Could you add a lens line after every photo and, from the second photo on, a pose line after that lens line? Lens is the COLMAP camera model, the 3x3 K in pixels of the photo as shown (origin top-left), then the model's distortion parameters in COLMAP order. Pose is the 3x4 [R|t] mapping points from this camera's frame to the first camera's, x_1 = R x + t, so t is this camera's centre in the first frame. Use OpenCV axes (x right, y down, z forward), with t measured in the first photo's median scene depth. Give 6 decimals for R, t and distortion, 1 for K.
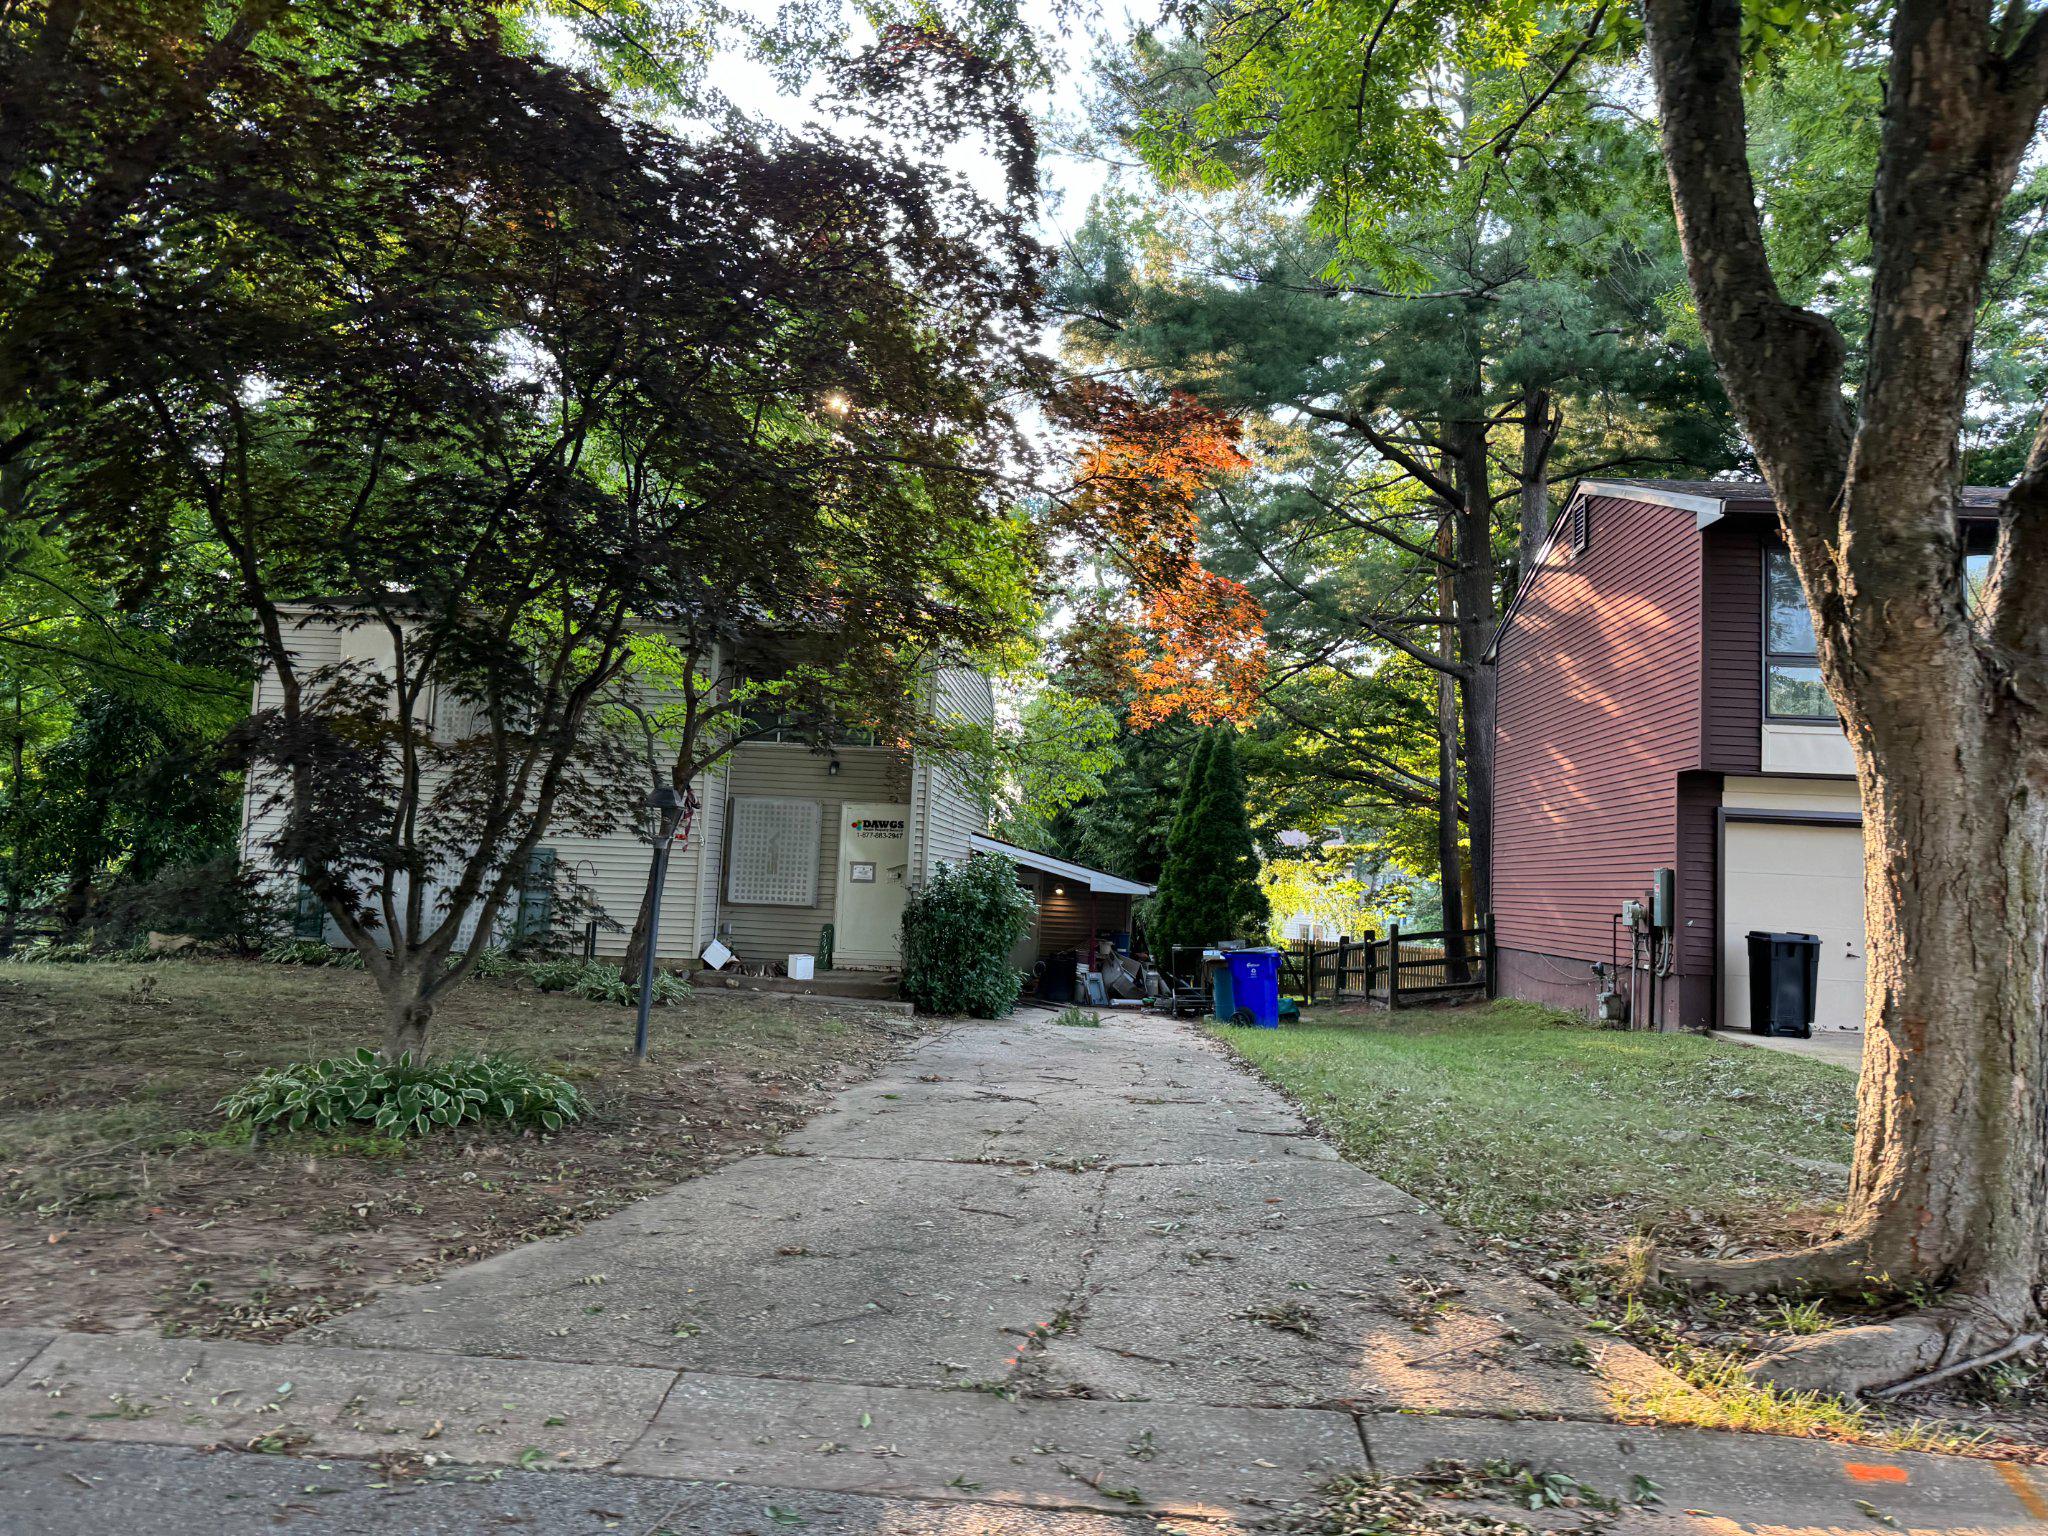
lens RADIAL K [[1438.6, 0, 1028.1], [0, 1438.6, 765.4], [0, 0, 1]] dist [0.018627, -0.040091]
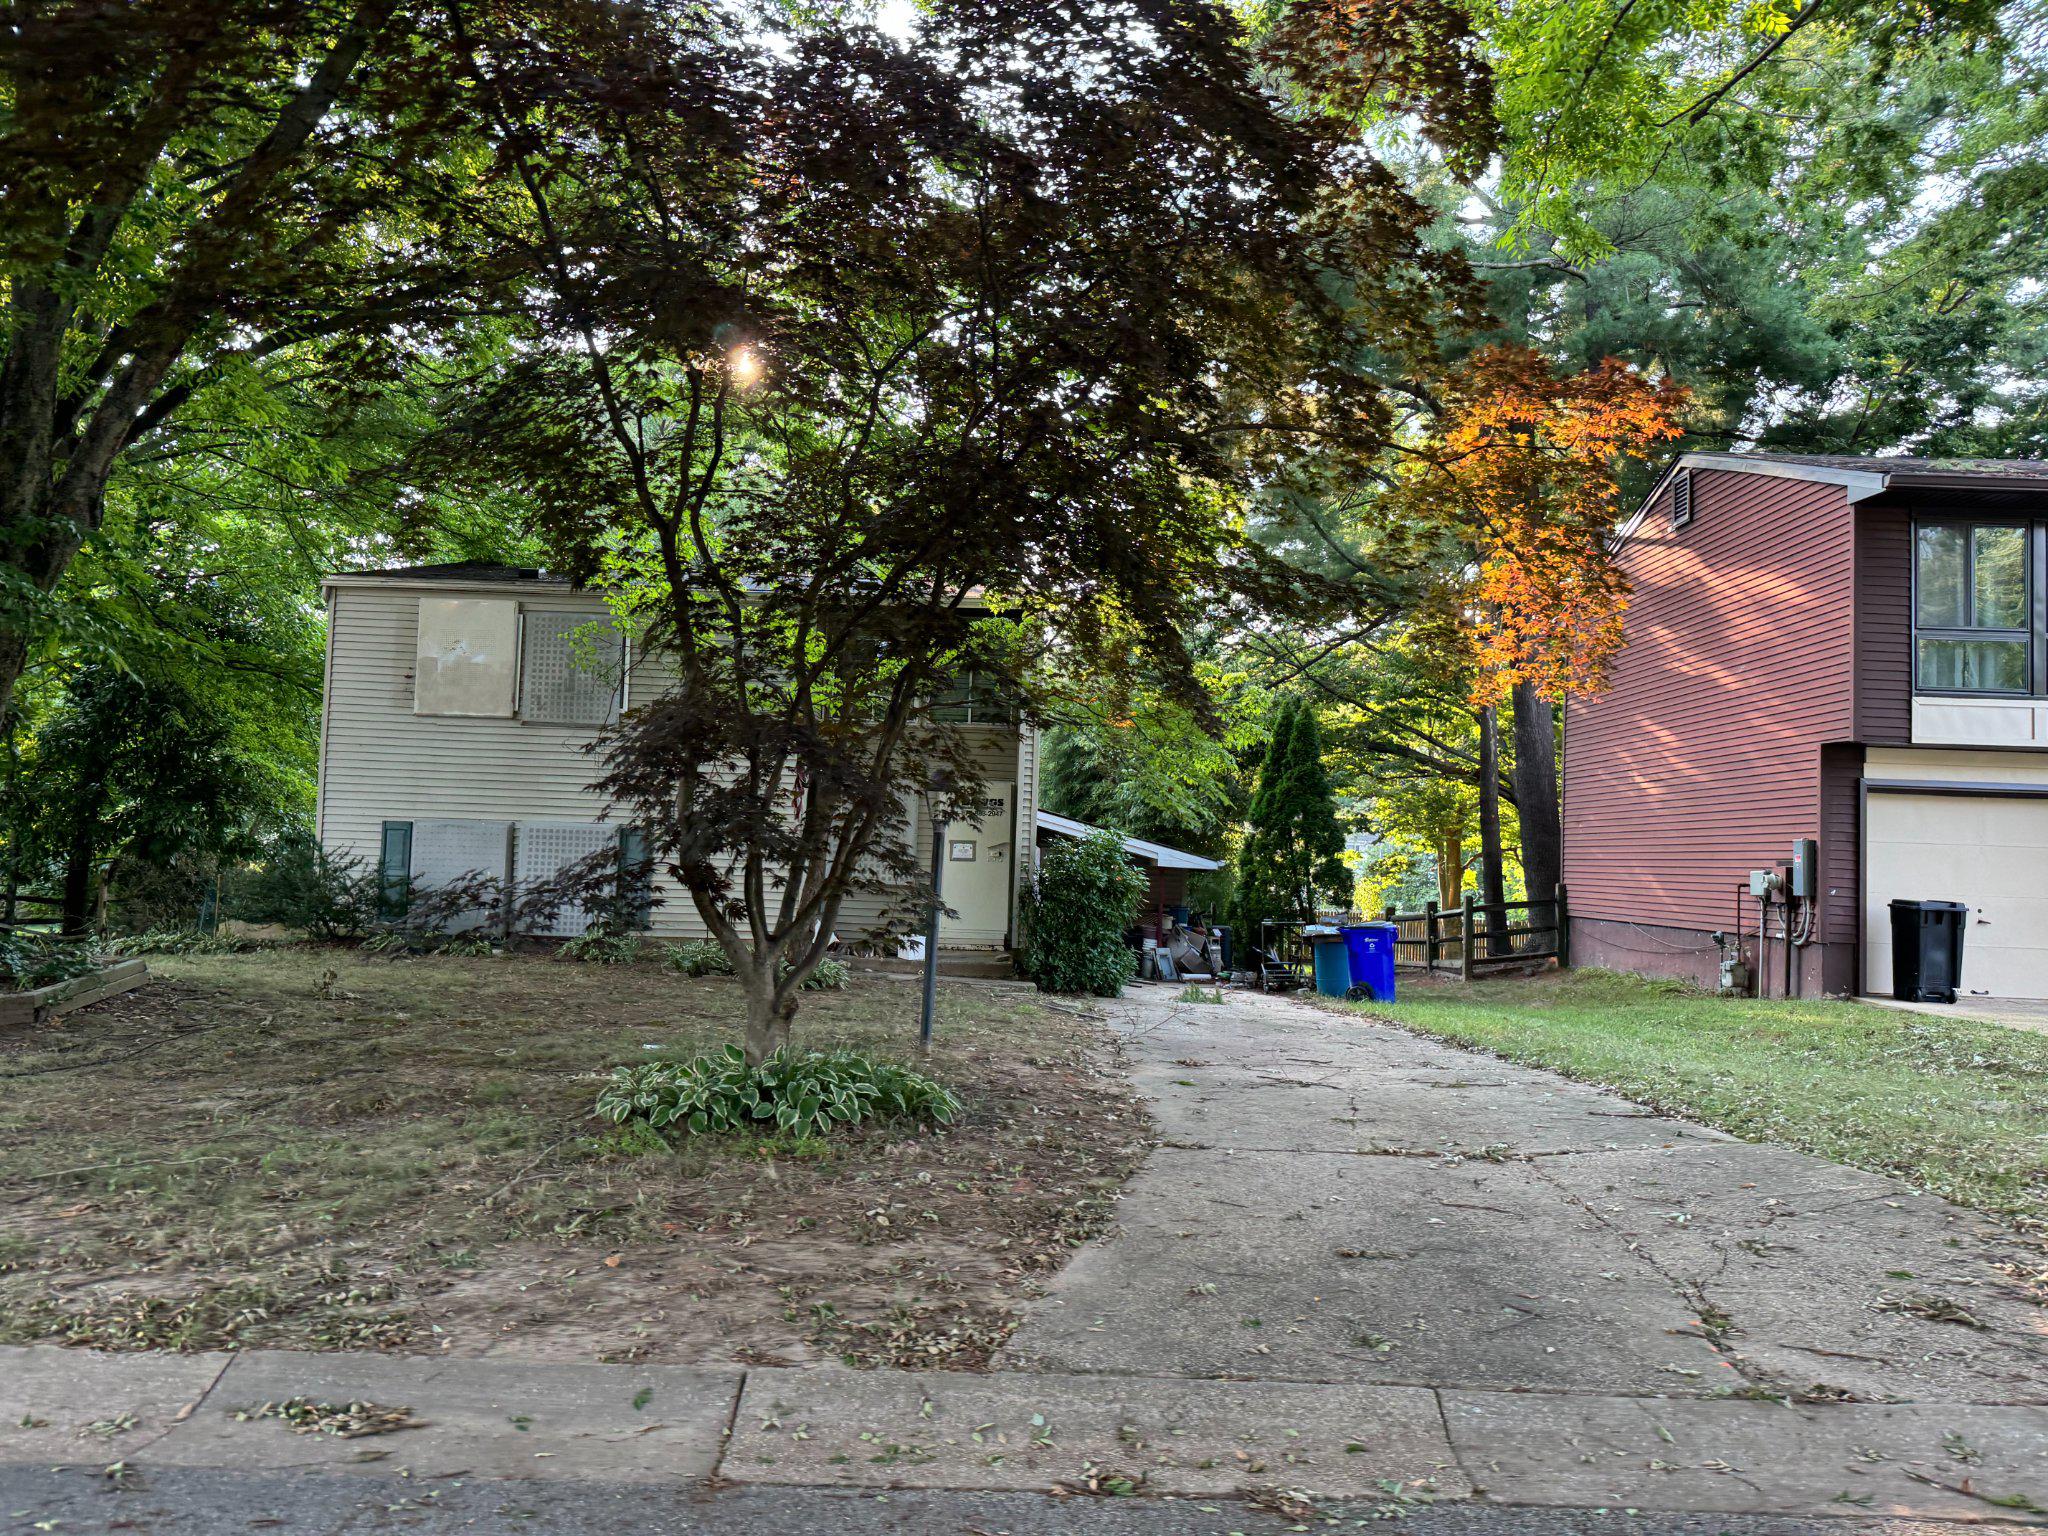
lens RADIAL K [[1437.4, 0, 1018.2], [0, 1437.4, 788.2], [0, 0, 1]] dist [-0.025781, 0.003442]
pose [[0.999110, -0.008825, 0.041245, -0.163343], [0.007386, 0.999362, 0.034931, -0.003631], [-0.041527, -0.034595, 0.998538, 0.023803]]
